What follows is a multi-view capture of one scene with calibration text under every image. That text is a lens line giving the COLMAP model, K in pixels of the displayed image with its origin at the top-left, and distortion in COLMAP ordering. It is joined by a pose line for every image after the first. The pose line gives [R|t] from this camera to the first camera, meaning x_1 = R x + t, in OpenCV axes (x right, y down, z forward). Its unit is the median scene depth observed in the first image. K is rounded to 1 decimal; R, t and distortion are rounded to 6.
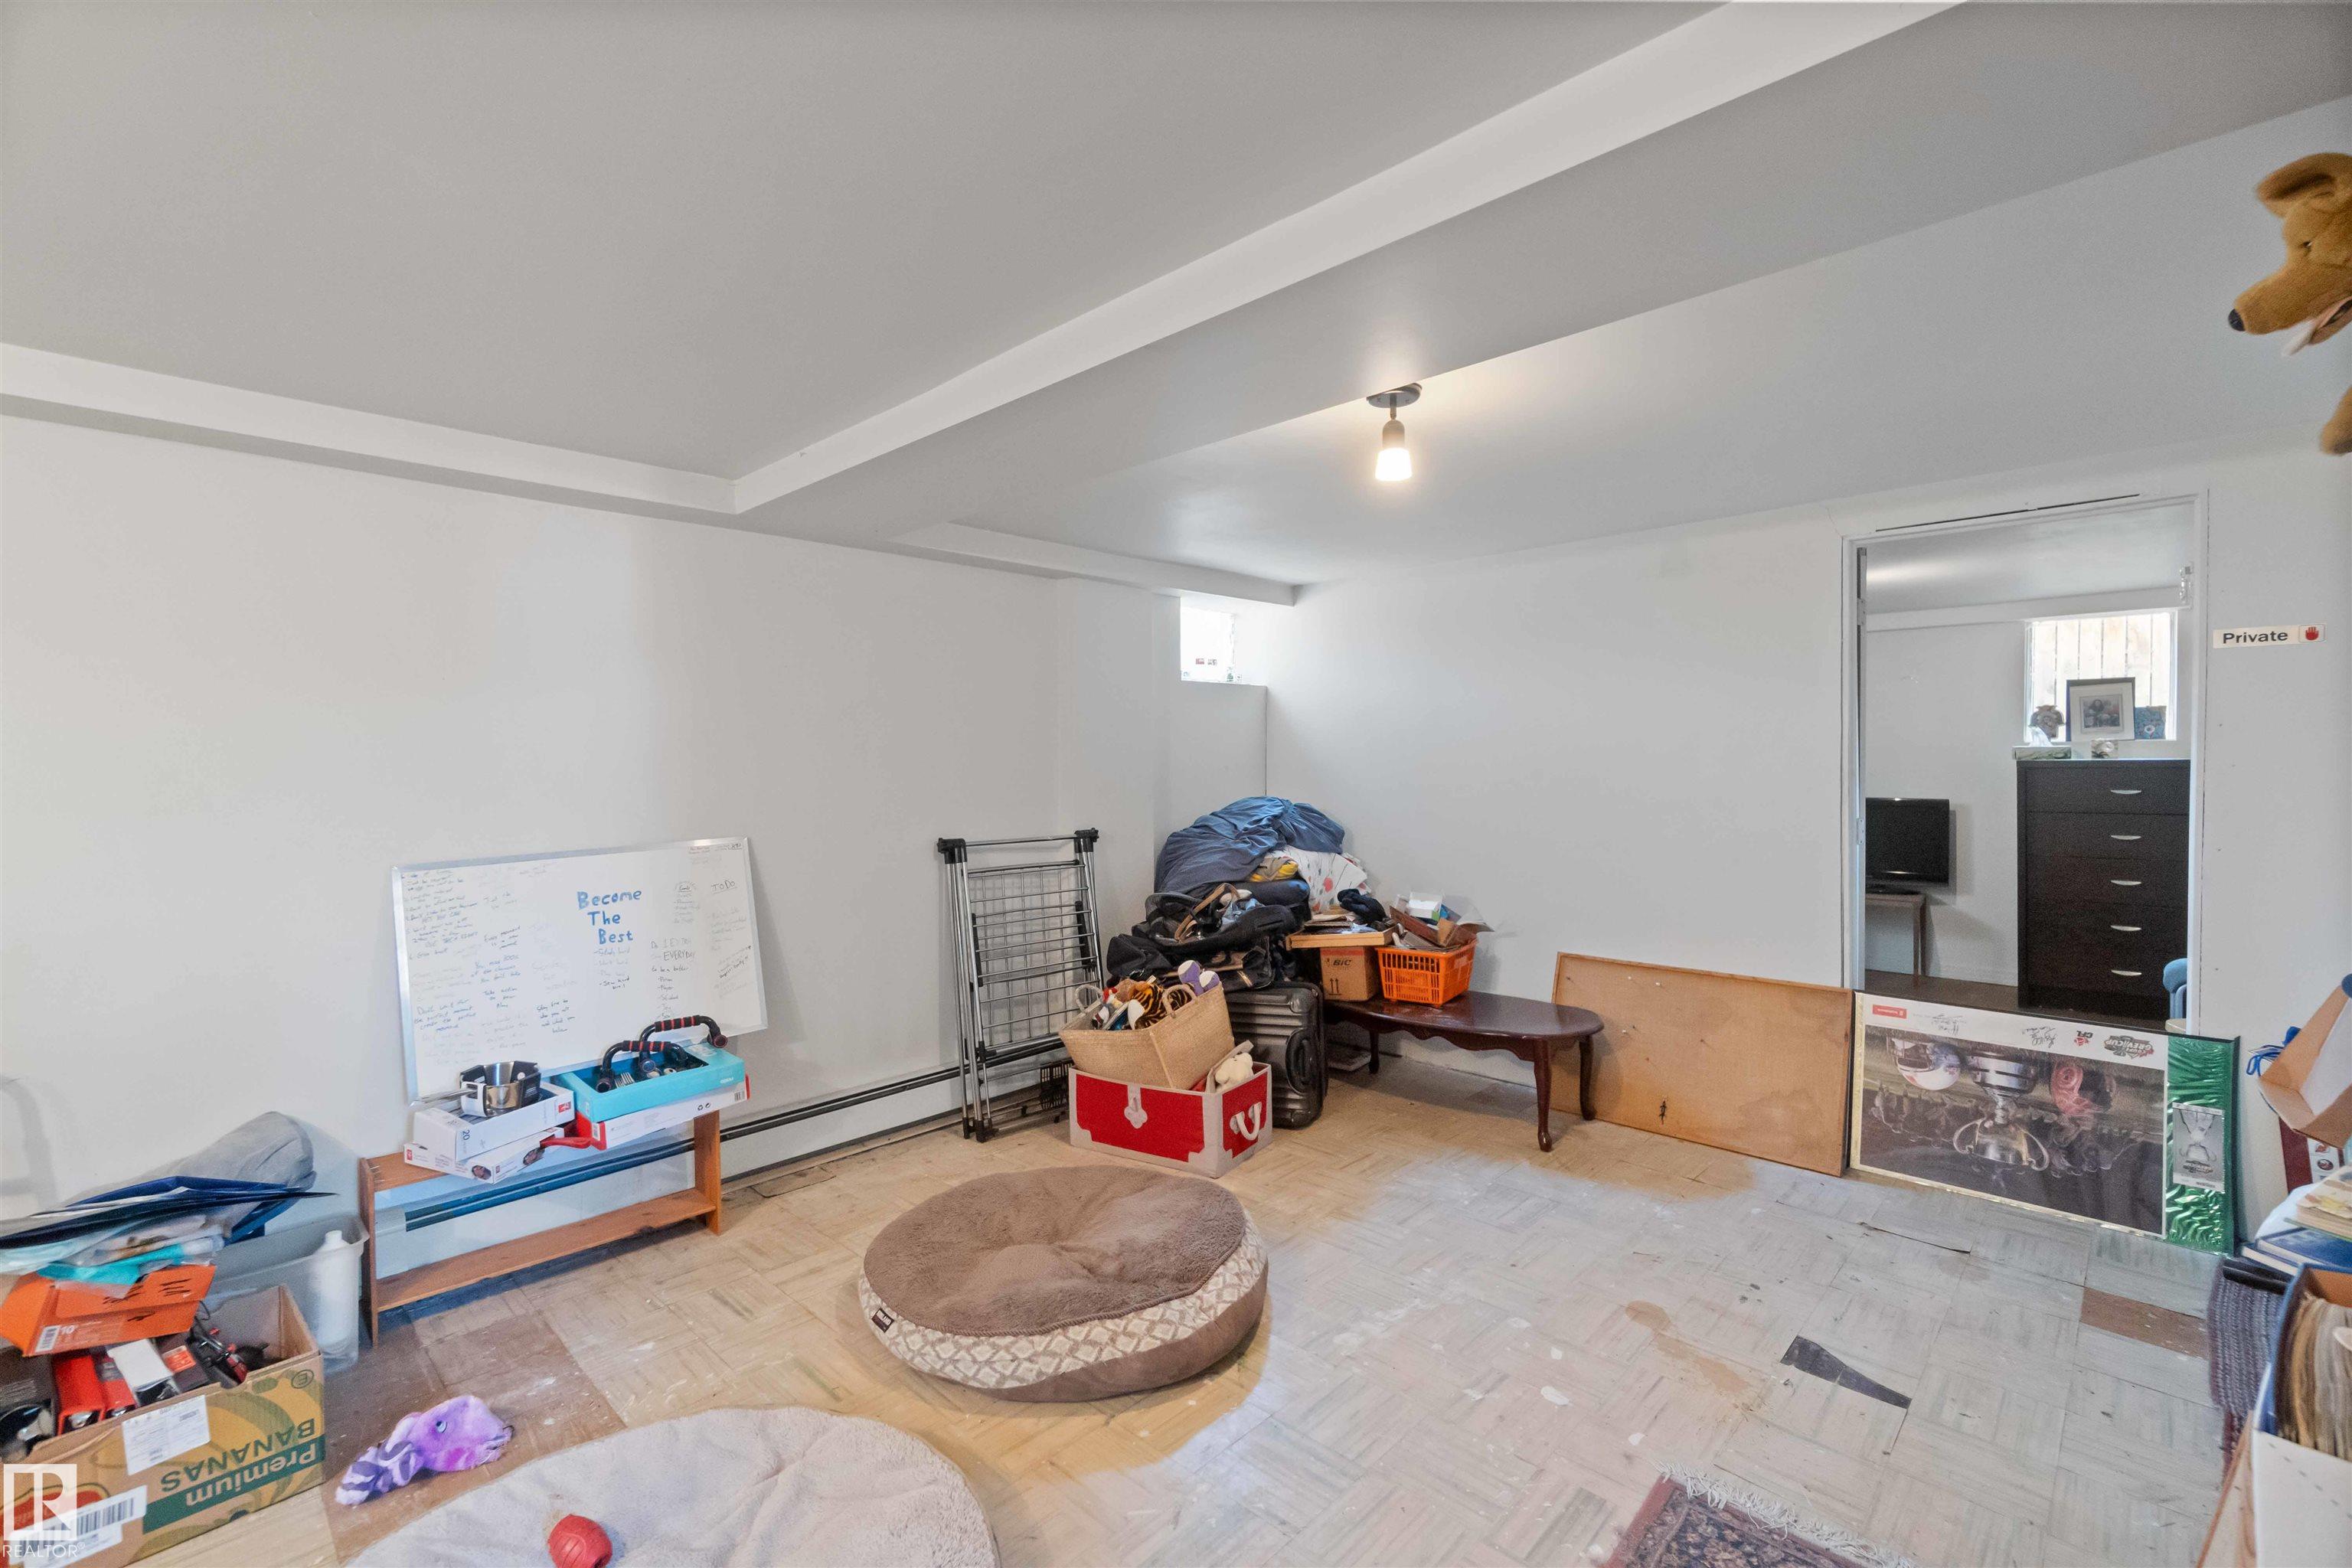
lens RADIAL K [[1040.3, 0, 1185.3], [0, 1040.3, 780.5], [0, 0, 1]] dist [0.002431, 0.000756]
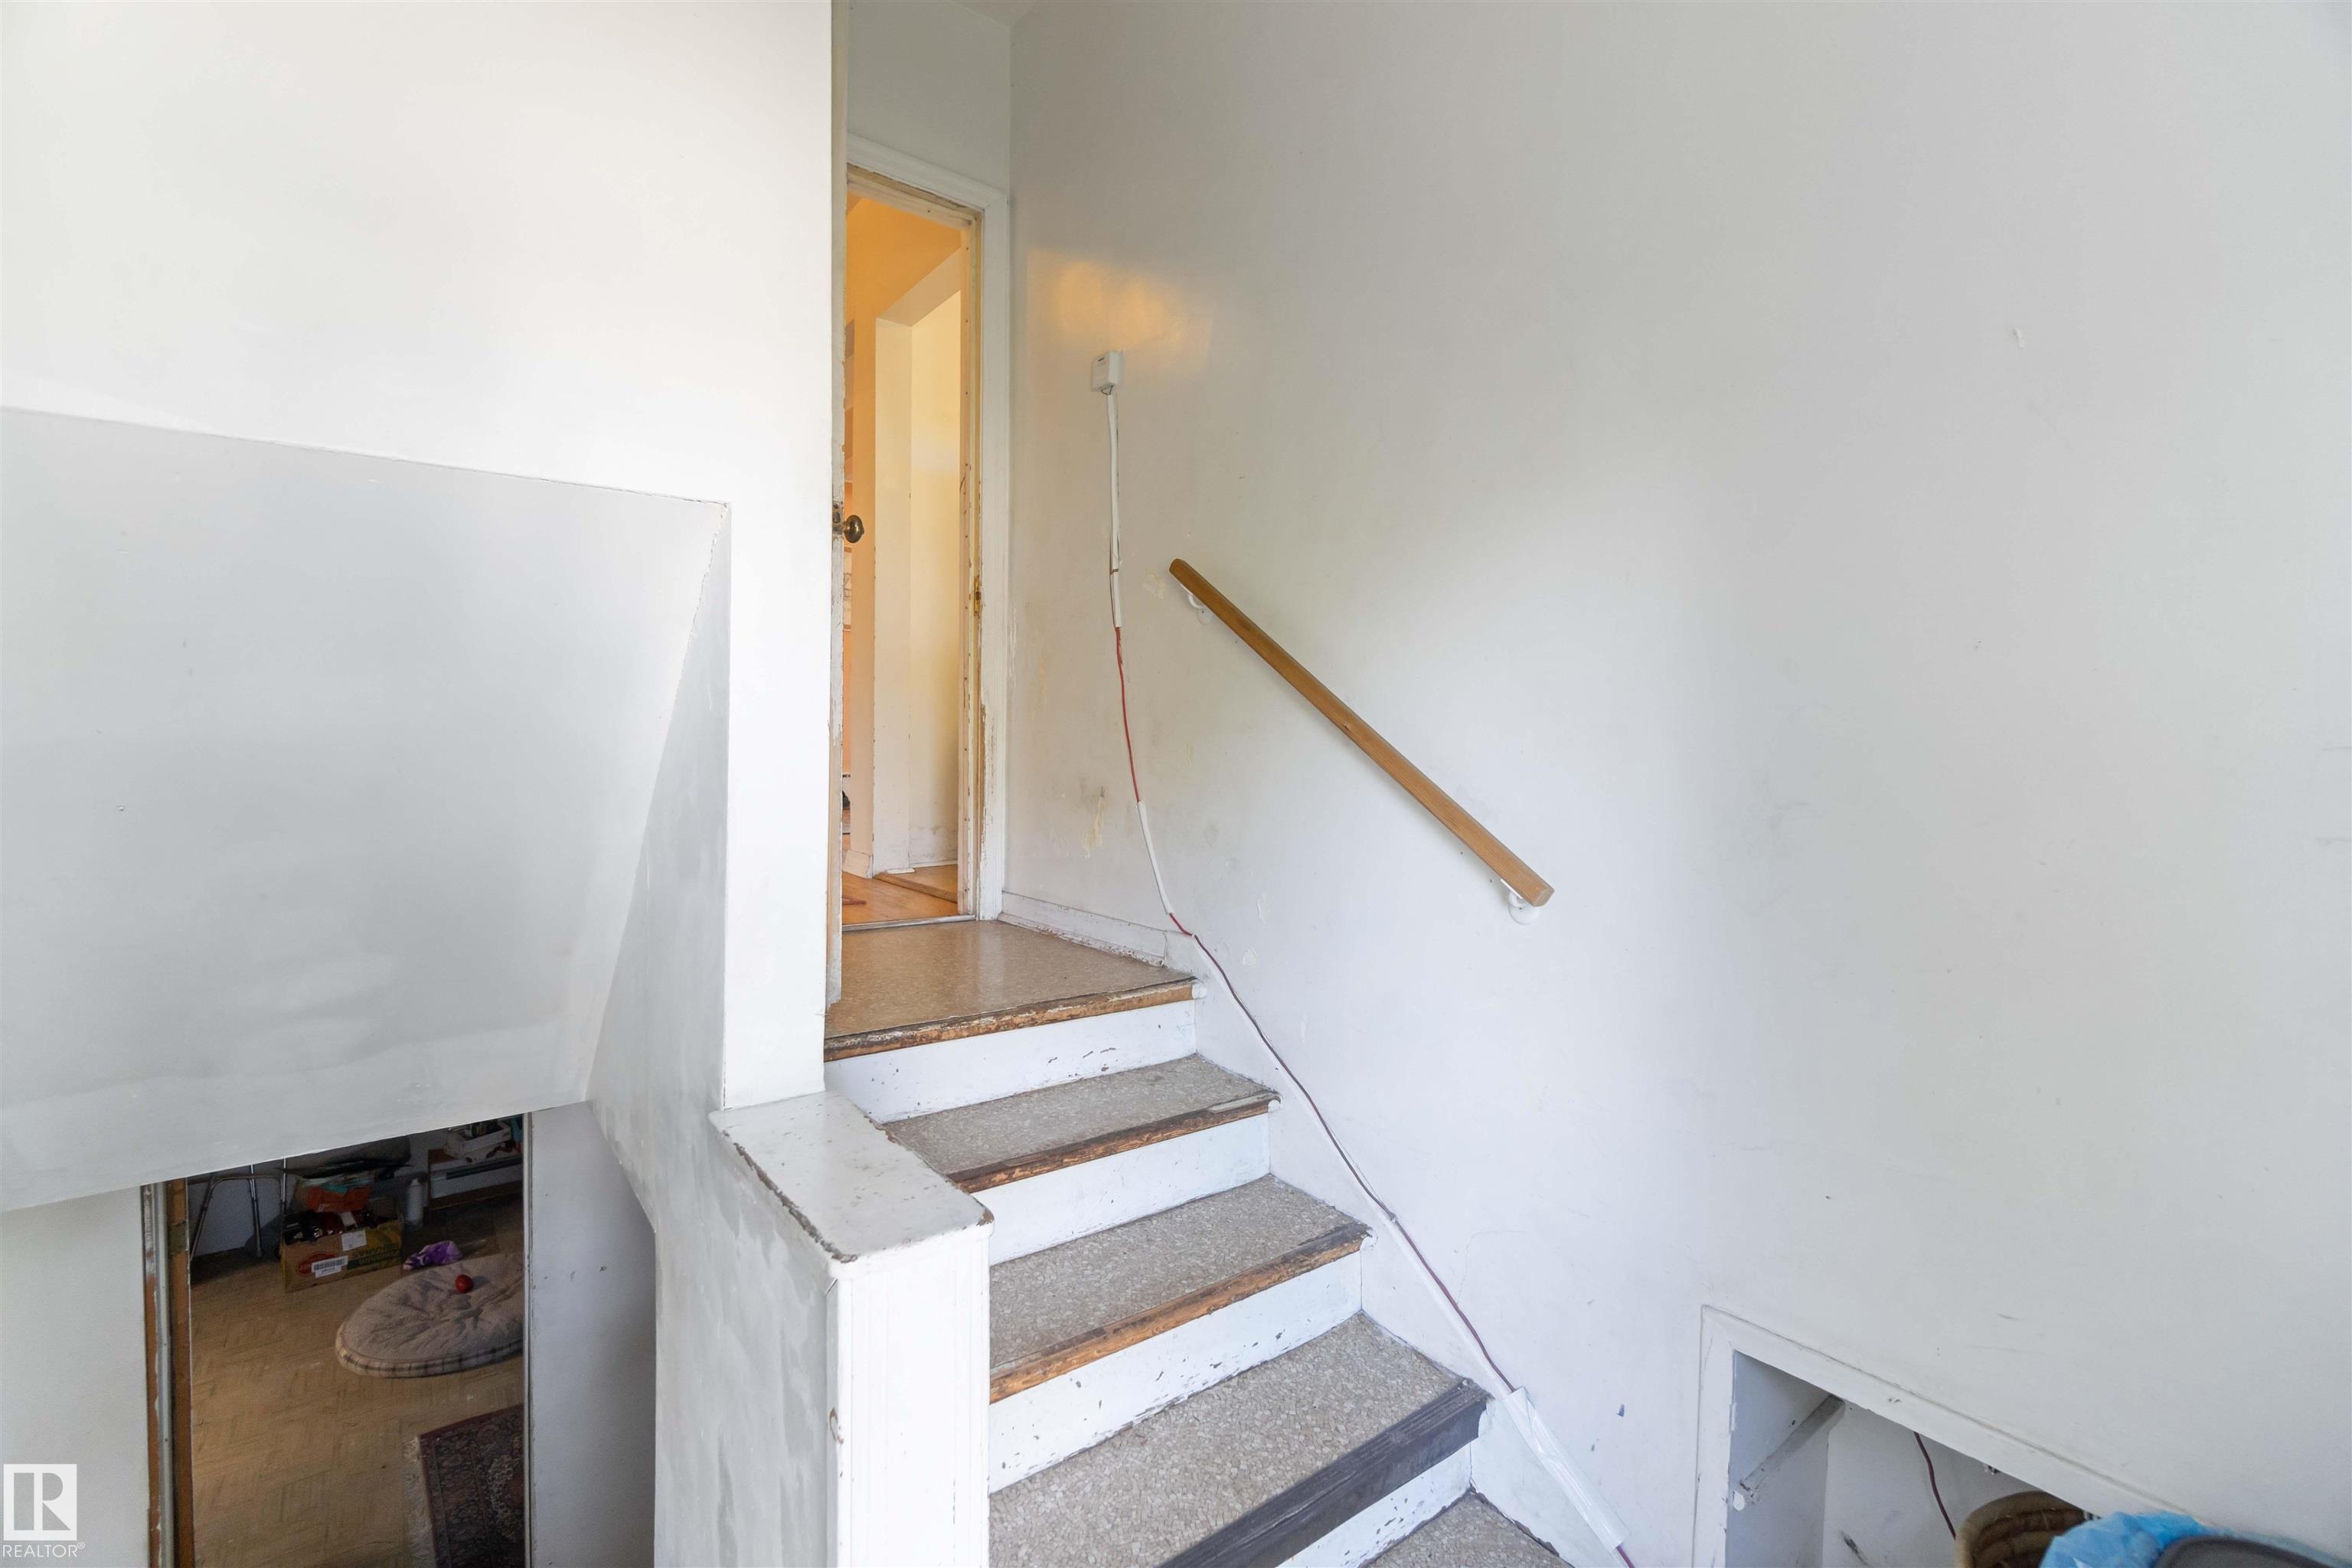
lens RADIAL K [[1040.3, 0, 1167.5], [0, 1040.3, 781.8], [0, 0, 1]] dist [0.002431, 0.000756]
pose [[0.989160, 0.024715, -0.144749, 1.613843], [-0.023631, 0.999678, 0.009201, -0.725738], [0.144930, -0.005680, 0.989426, -1.505588]]
